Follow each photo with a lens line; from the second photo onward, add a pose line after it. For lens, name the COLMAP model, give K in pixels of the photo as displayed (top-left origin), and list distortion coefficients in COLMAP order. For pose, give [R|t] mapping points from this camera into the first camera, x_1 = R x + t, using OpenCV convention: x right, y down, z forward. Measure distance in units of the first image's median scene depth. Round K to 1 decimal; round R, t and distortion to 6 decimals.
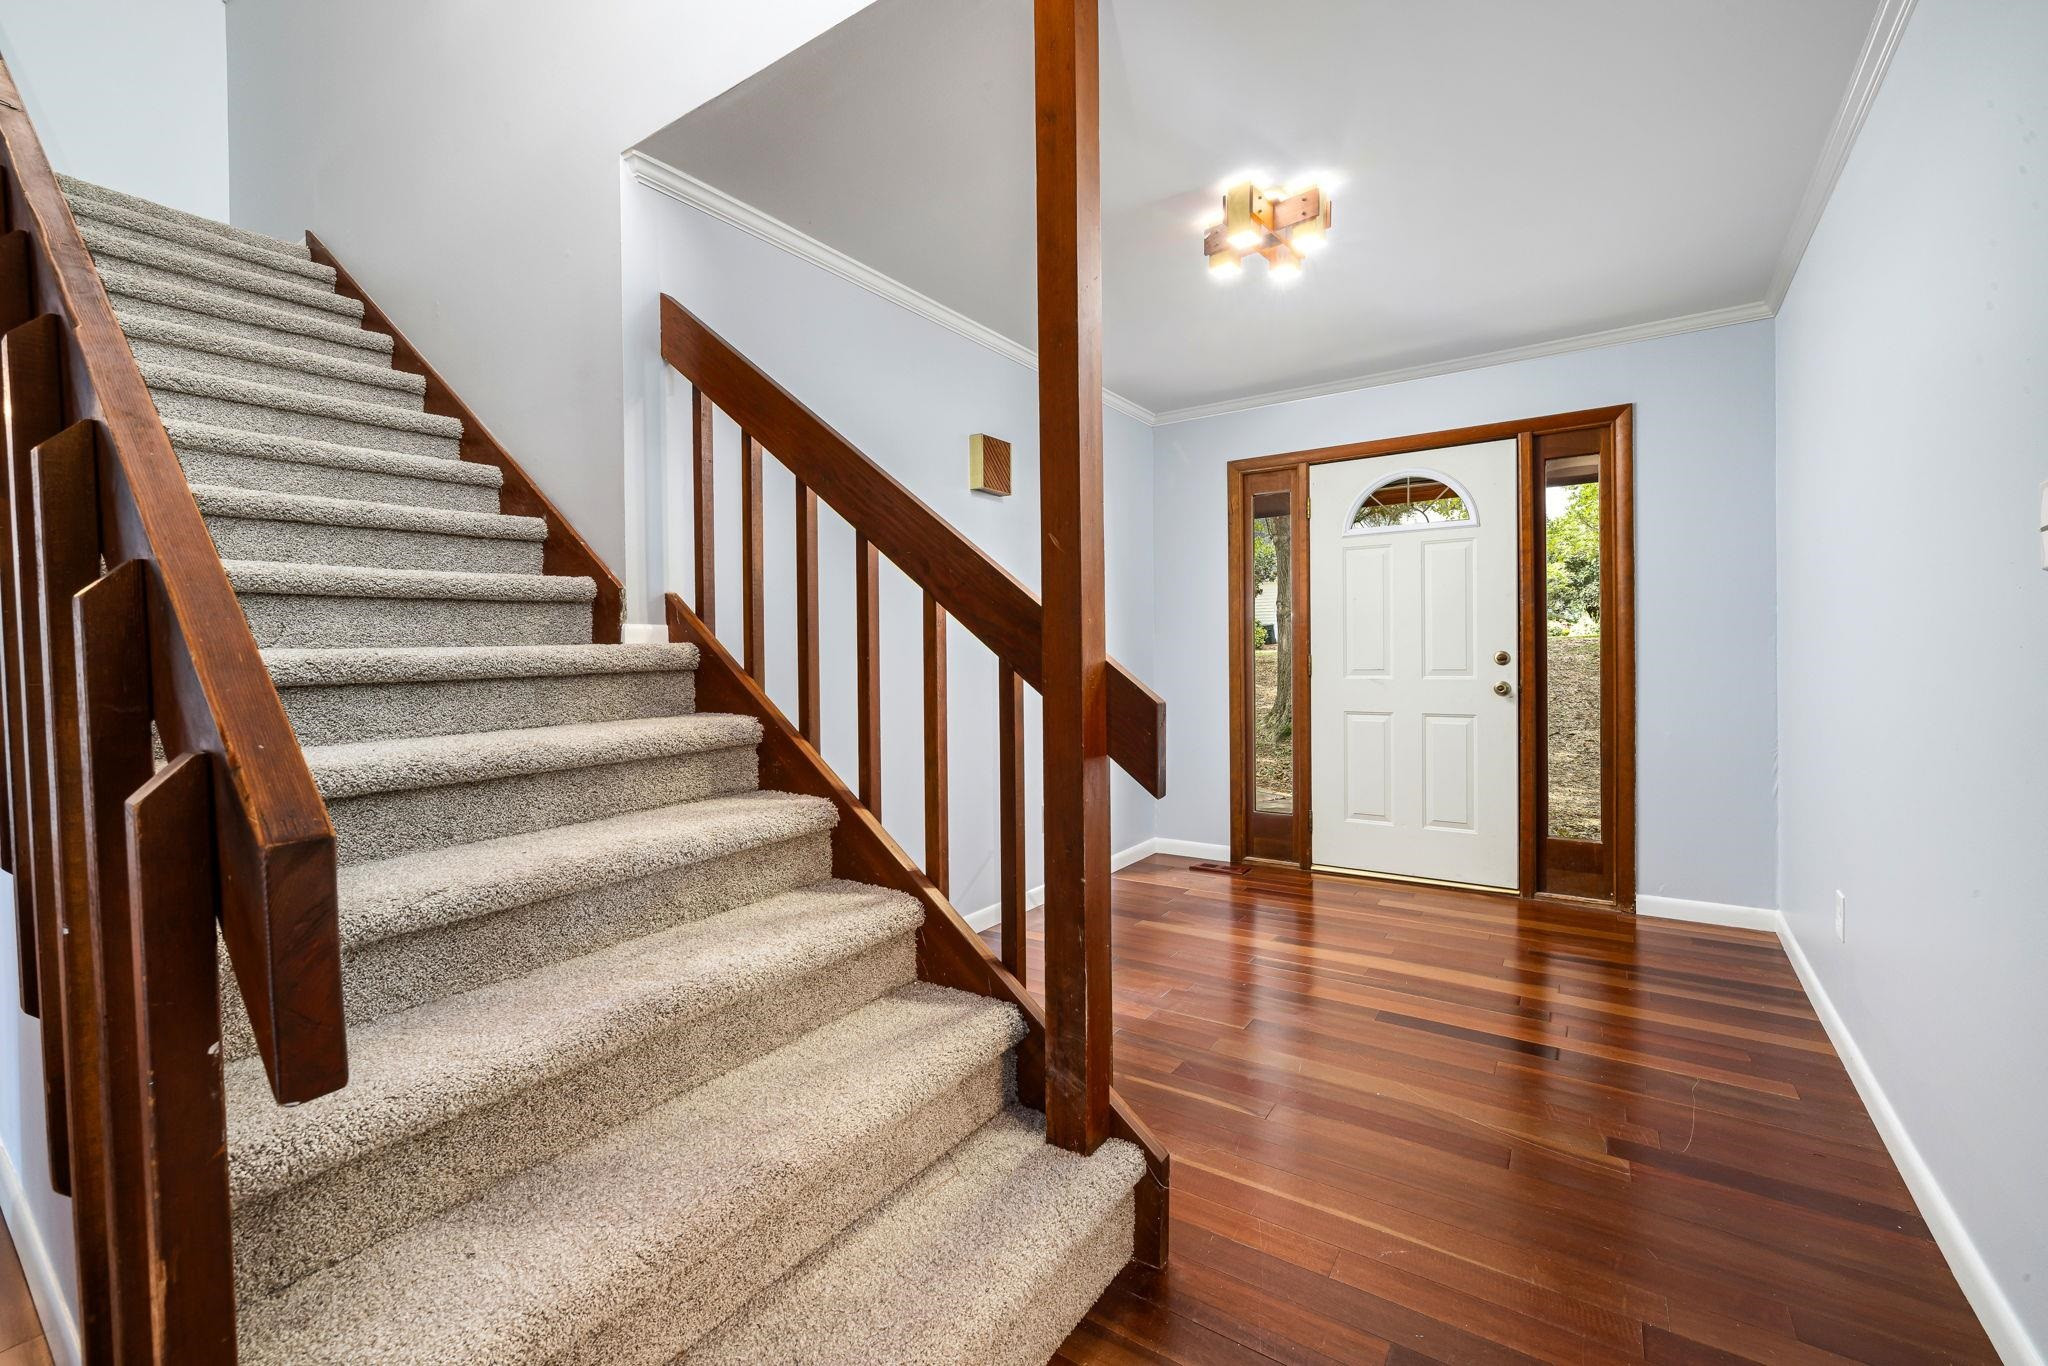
lens RADIAL K [[872.1, 0, 1019.5], [0, 872.1, 678.9], [0, 0, 1]] dist [-0.001382, 0.000185]
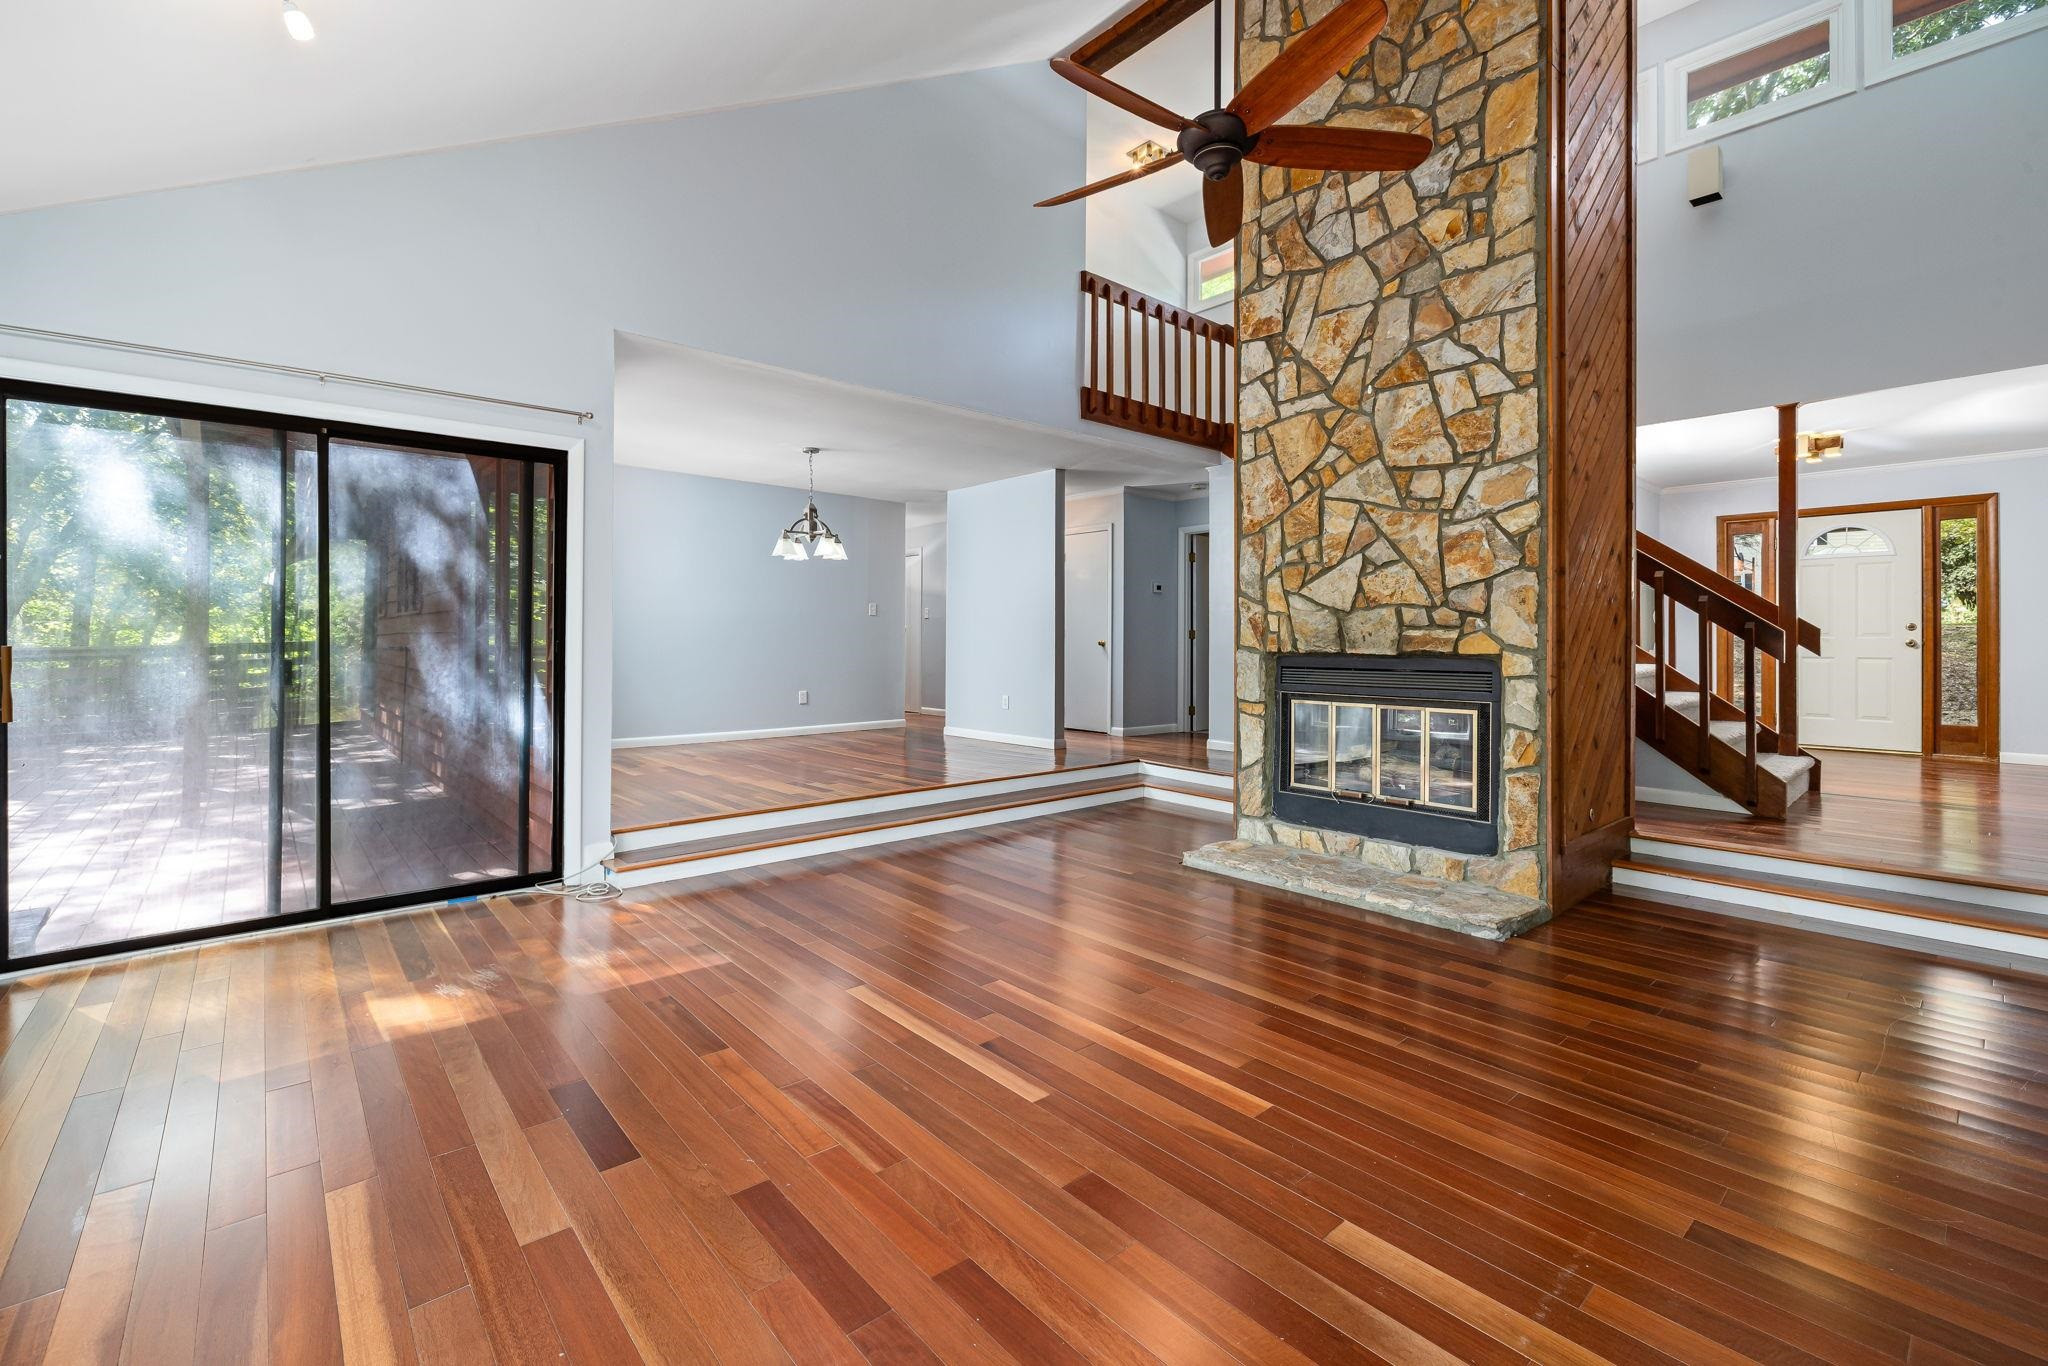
lens RADIAL K [[872.1, 0, 999.2], [0, 872.1, 640.5], [0, 0, 1]] dist [-0.001382, 0.000185]
pose [[0.967089, 0.022181, -0.253471, -0.862466], [-0.027319, 0.999486, -0.016766, 0.089828], [0.252969, 0.023139, 0.967198, -1.298028]]
